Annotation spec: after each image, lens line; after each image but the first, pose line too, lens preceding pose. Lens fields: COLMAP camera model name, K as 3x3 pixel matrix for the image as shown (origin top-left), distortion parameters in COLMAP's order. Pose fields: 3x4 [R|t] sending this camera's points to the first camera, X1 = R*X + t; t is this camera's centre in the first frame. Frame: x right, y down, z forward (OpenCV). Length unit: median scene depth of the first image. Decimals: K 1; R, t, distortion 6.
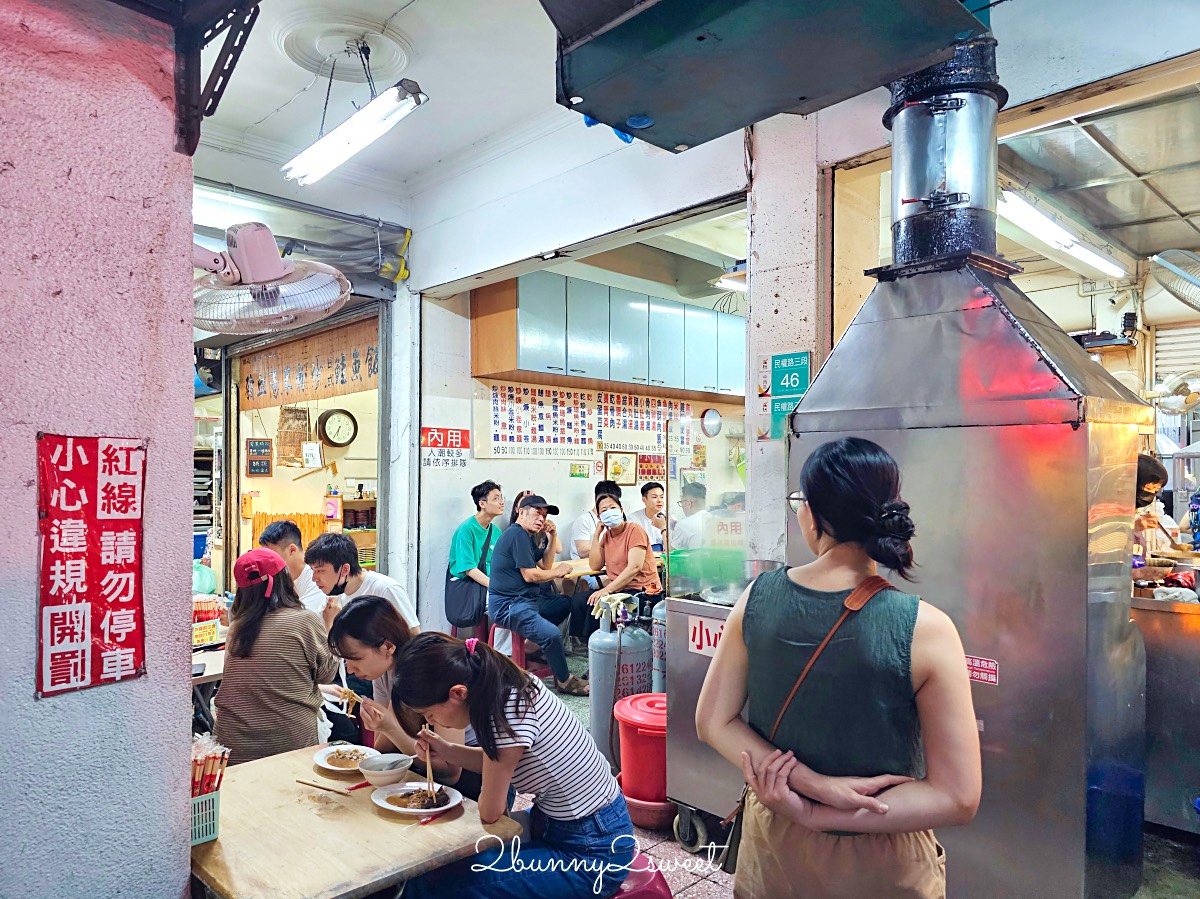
lens RADIAL K [[858.7, 0, 600.0], [0, 858.7, 449.5], [0, 0, 1]] dist [0.101087, -0.002209]
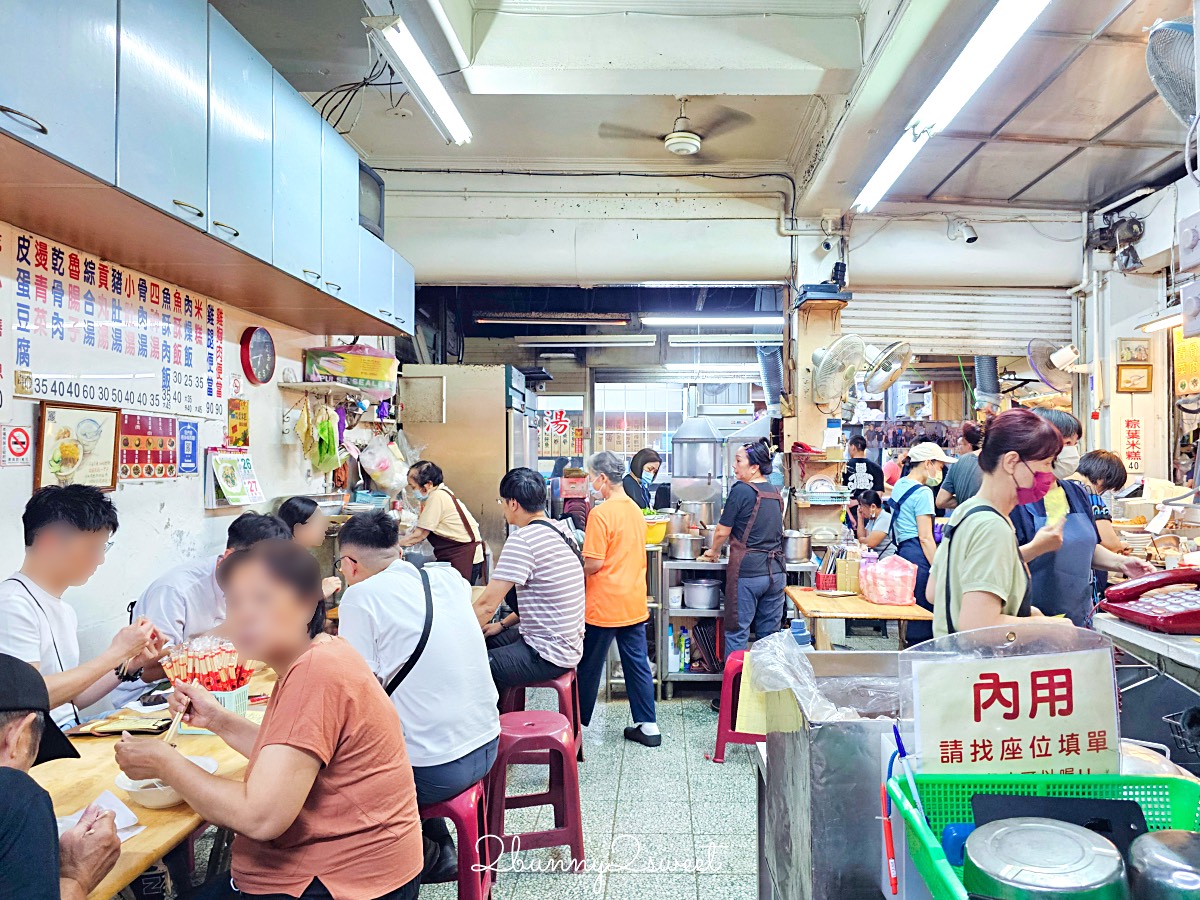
lens RADIAL K [[873.2, 0, 681.0], [0, 873.2, 445.7], [0, 0, 1]] dist [0.015247, -0.004095]
pose [[0.692062, 0.014924, 0.721683, -0.077692], [-0.030266, 0.999507, 0.008354, 0.010509], [-0.721203, -0.027624, 0.692173, 0.579047]]
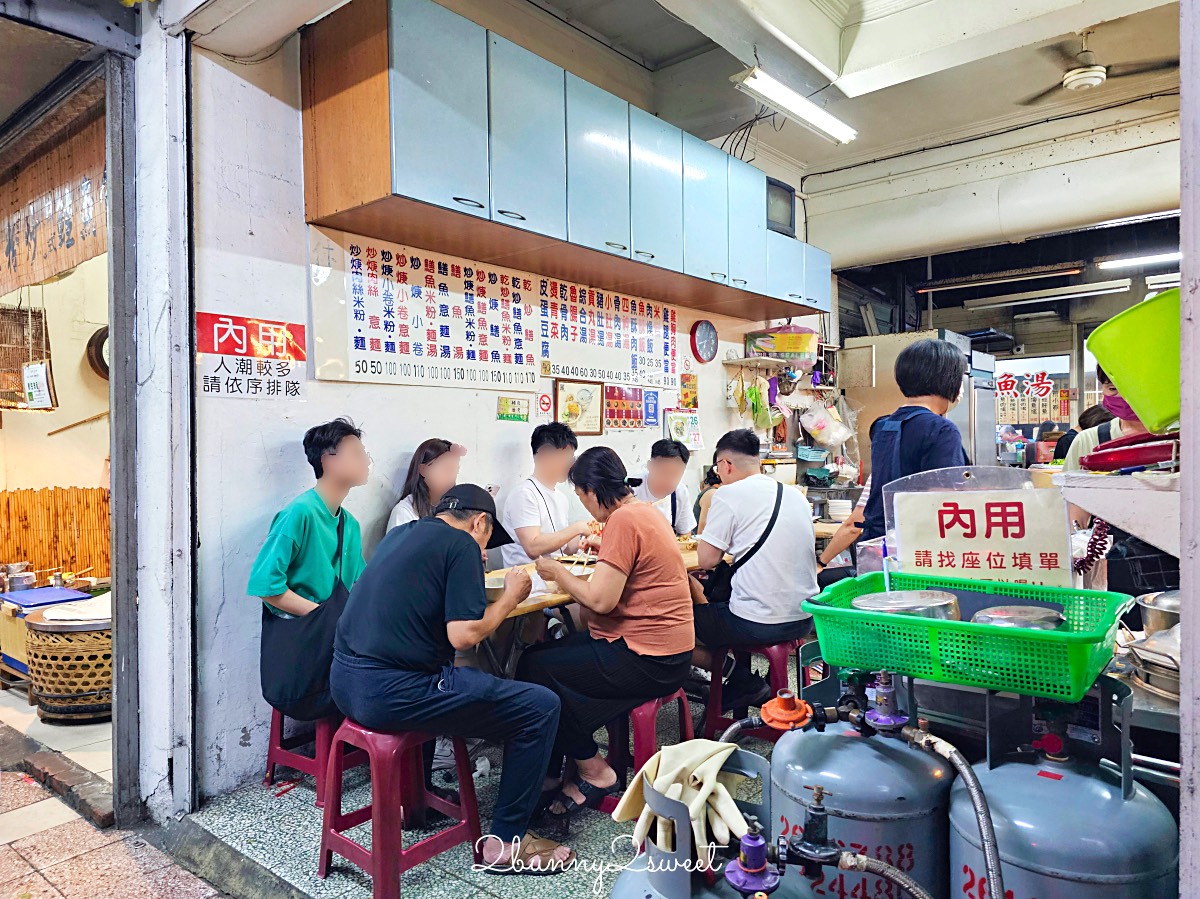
lens RADIAL K [[832.7, 0, 575.6], [0, 832.7, 450.3], [0, 0, 1]] dist [0.099841, -0.109890]
pose [[0.996814, -0.013510, 0.078607, -0.026854], [0.010355, 0.999130, 0.040398, 0.031082], [-0.079084, -0.039456, 0.996087, 0.437592]]
